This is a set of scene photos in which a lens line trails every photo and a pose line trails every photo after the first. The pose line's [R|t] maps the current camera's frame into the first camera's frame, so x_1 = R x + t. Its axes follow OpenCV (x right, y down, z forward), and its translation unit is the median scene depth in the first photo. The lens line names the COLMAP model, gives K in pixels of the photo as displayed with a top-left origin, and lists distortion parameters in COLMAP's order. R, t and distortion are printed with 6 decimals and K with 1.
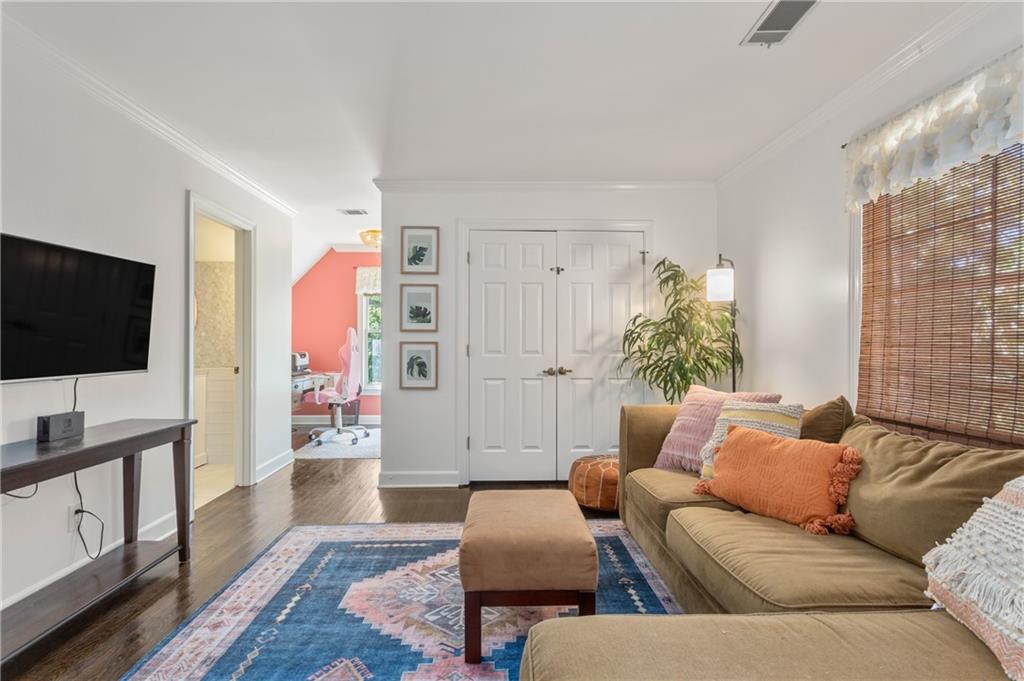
lens RADIAL K [[488.8, 0, 508.7], [0, 488.8, 340.5], [0, 0, 1]] dist [0.001264, 0.001788]
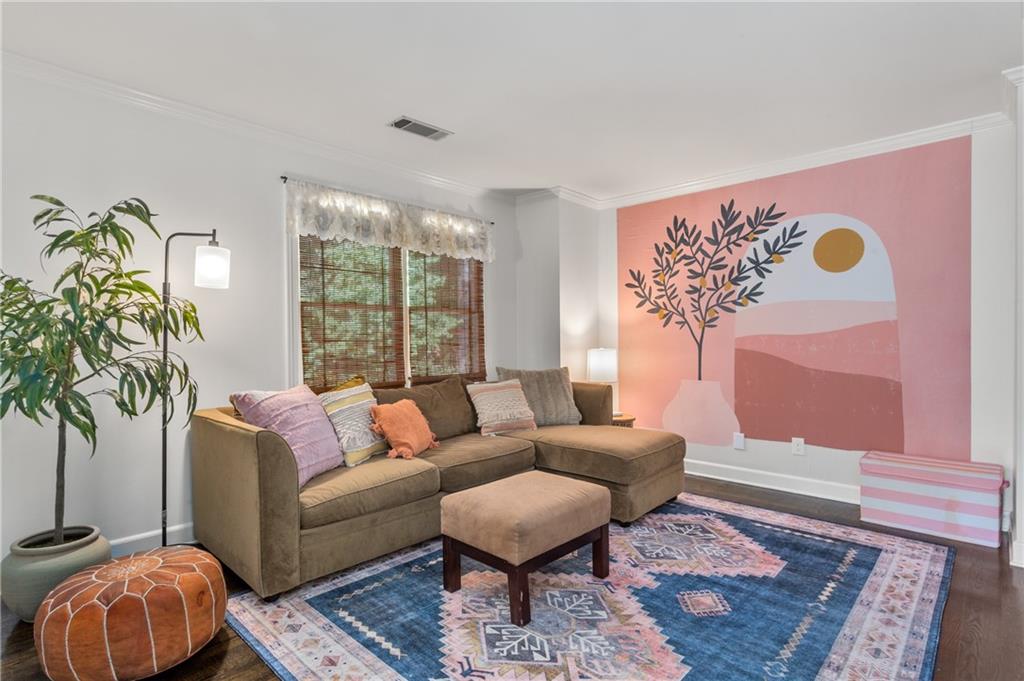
lens RADIAL K [[514.9, 0, 505.5], [0, 514.9, 349.0], [0, 0, 1]] dist [-0.004631, 0.000036]
pose [[-0.707284, -0.003227, 0.706922, -0.740638], [0.006151, 0.999924, 0.010719, 0.021819], [-0.706903, 0.011930, -0.707210, 1.839838]]
